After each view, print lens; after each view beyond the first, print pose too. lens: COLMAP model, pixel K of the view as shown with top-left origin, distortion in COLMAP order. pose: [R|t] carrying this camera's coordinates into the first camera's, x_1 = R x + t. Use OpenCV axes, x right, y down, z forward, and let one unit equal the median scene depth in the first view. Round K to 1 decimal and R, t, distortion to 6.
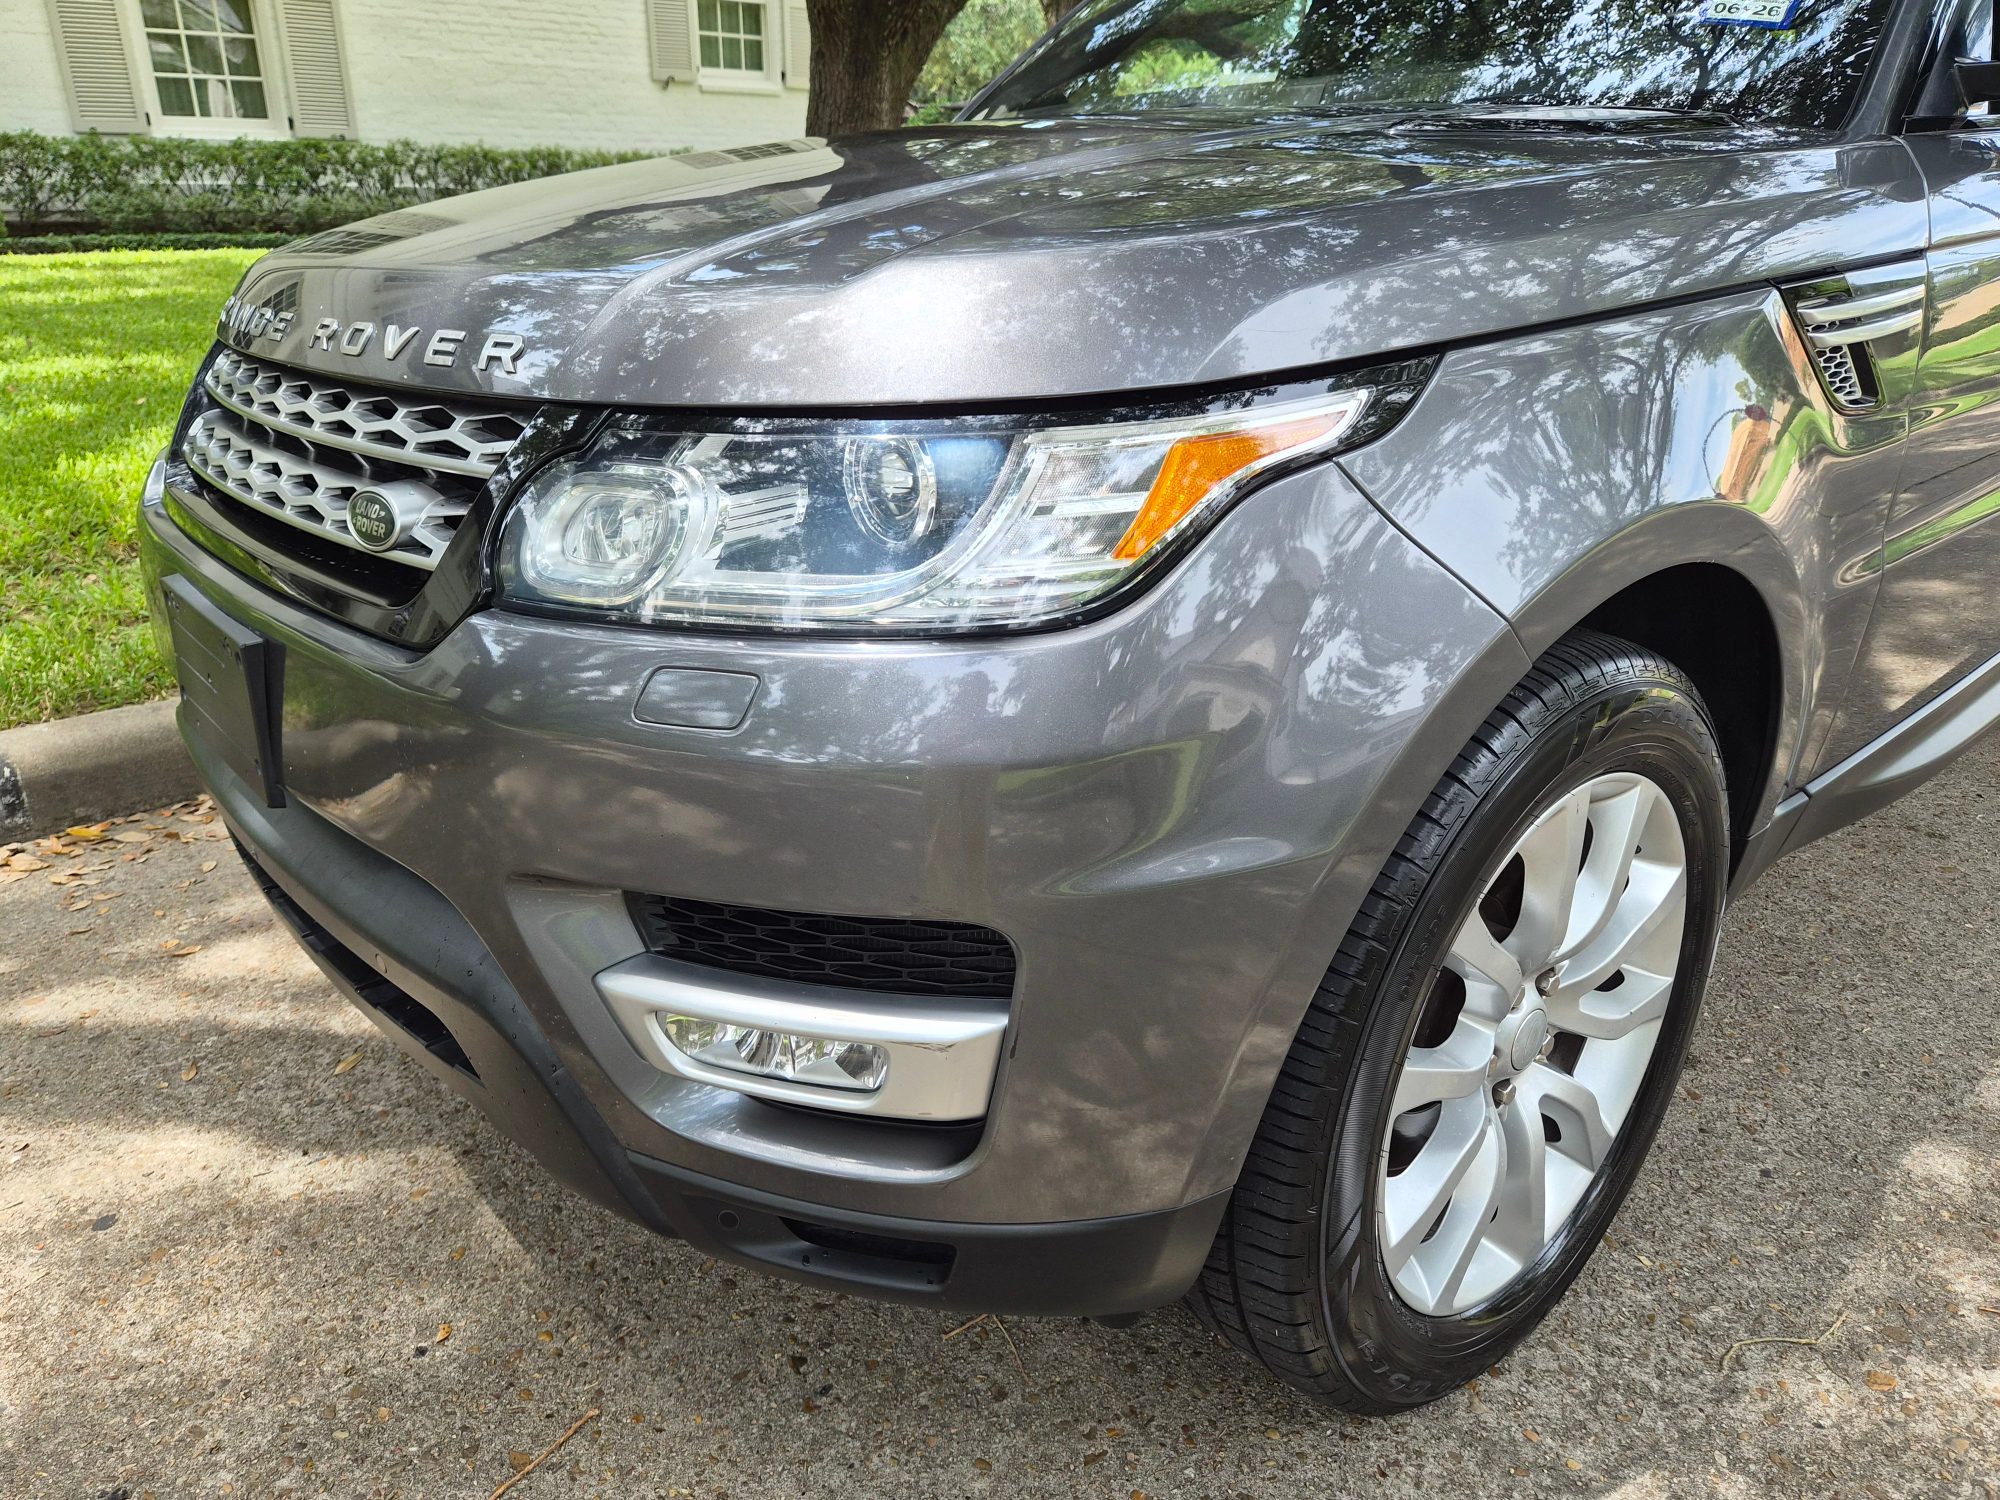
lens RADIAL K [[1378.9, 0, 981.6], [0, 1378.9, 749.3], [0, 0, 1]] dist [0.047617, -0.075881]
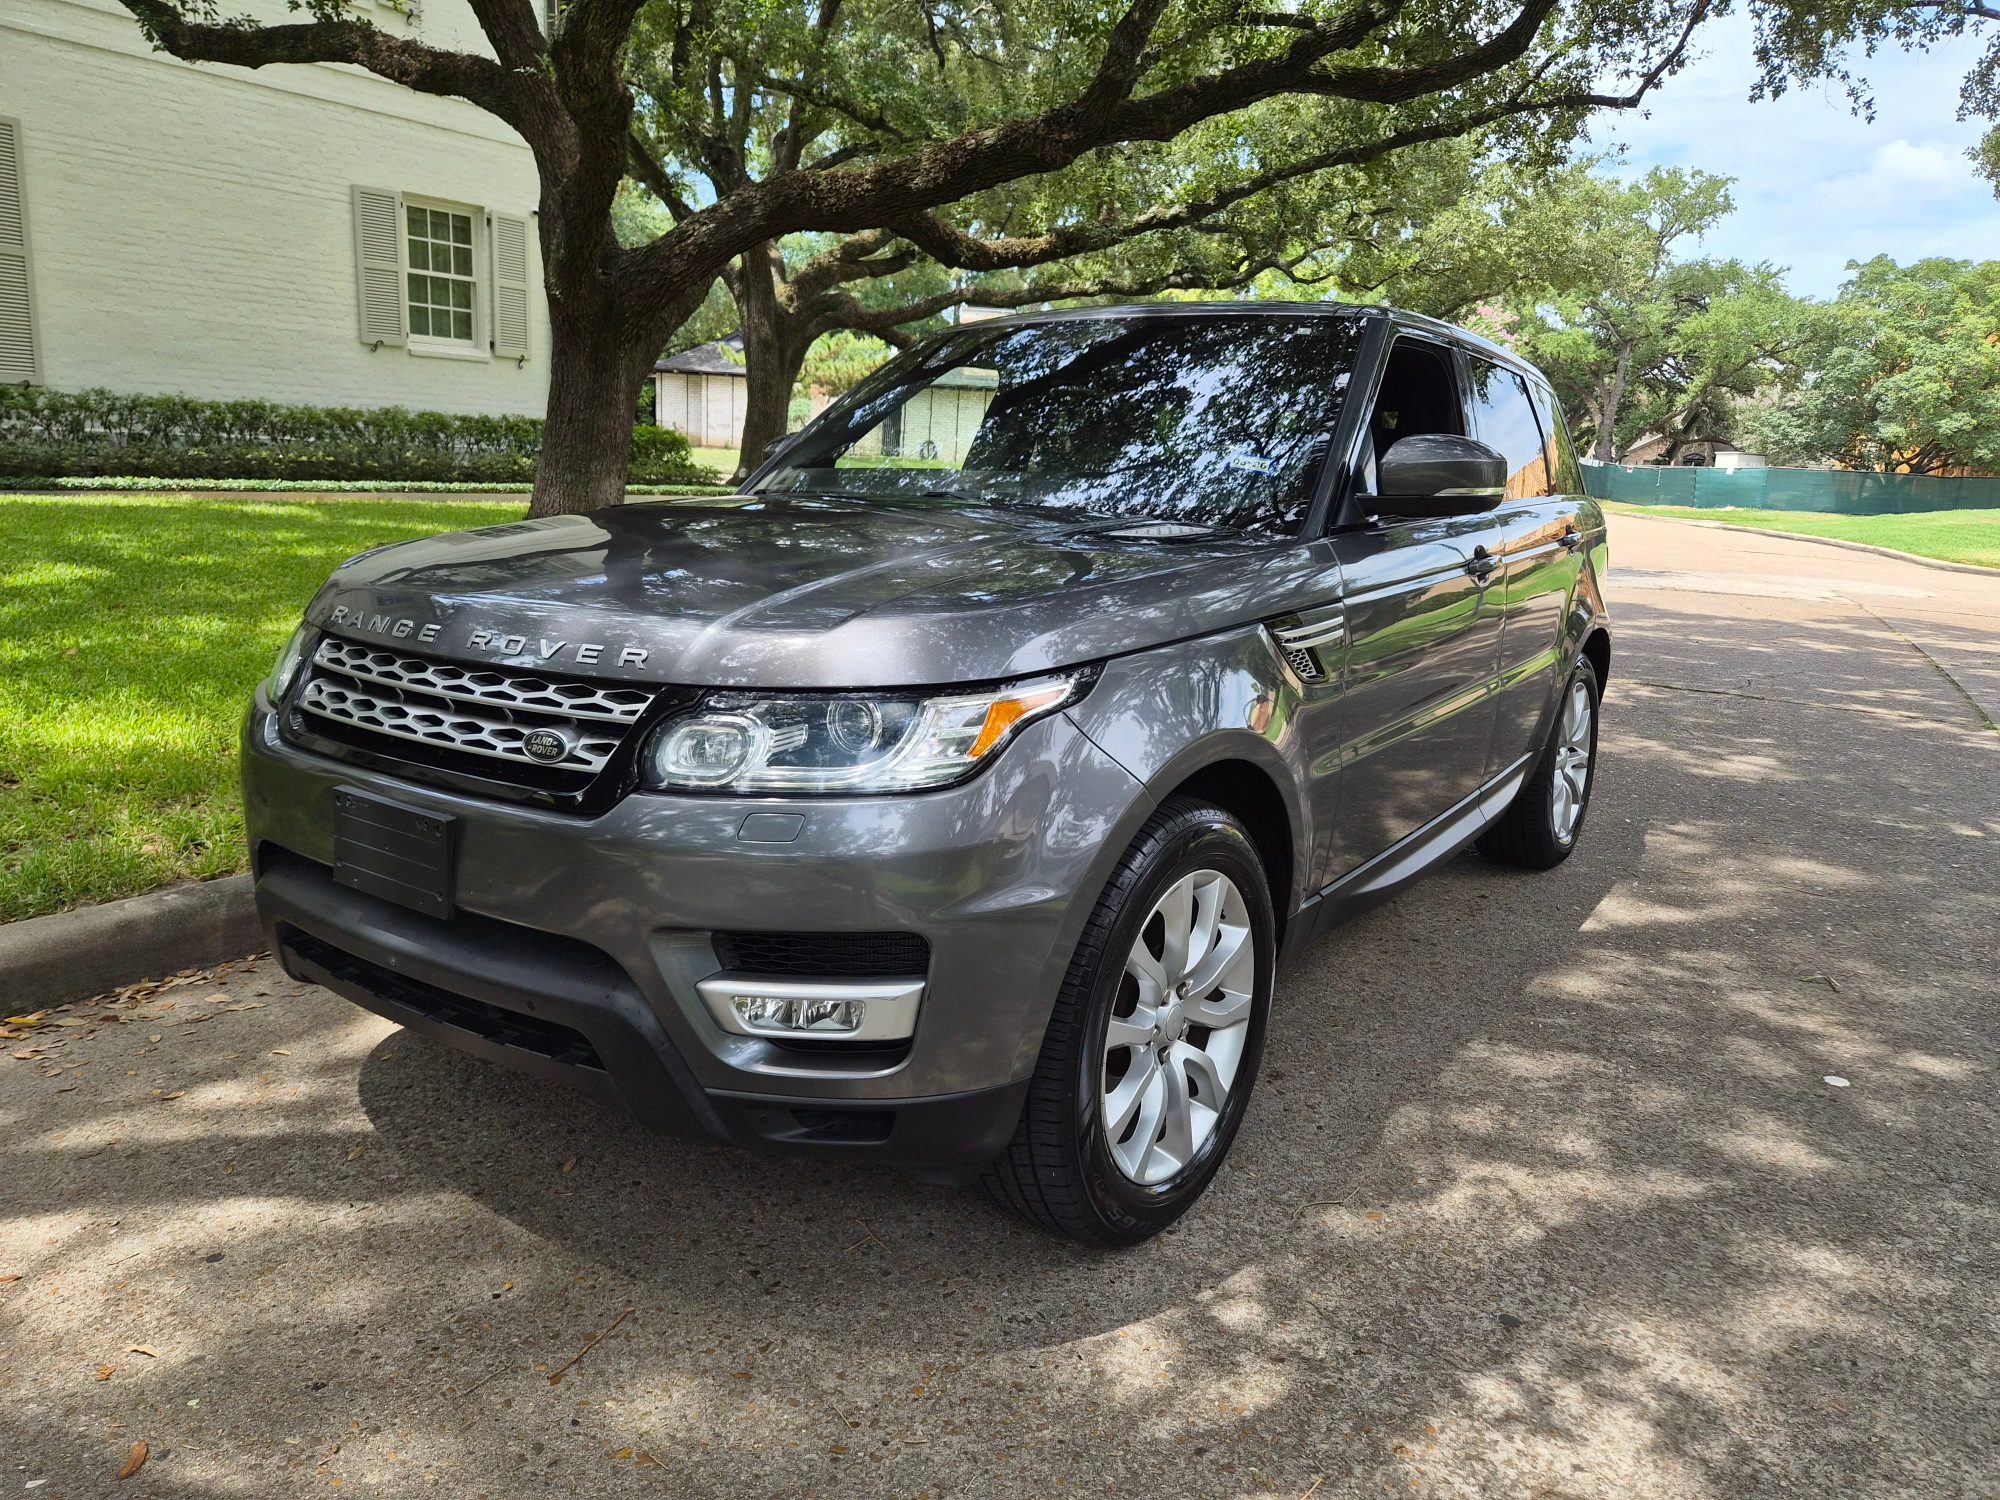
lens RADIAL K [[1326.6, 0, 1005.0], [0, 1326.6, 754.9], [0, 0, 1]] dist [0.060116, -0.052040]
pose [[0.973747, -0.002677, 0.227617, -0.214674], [0.041449, 0.985300, -0.165731, 0.134267], [-0.223827, 0.170814, 0.959544, -0.669130]]
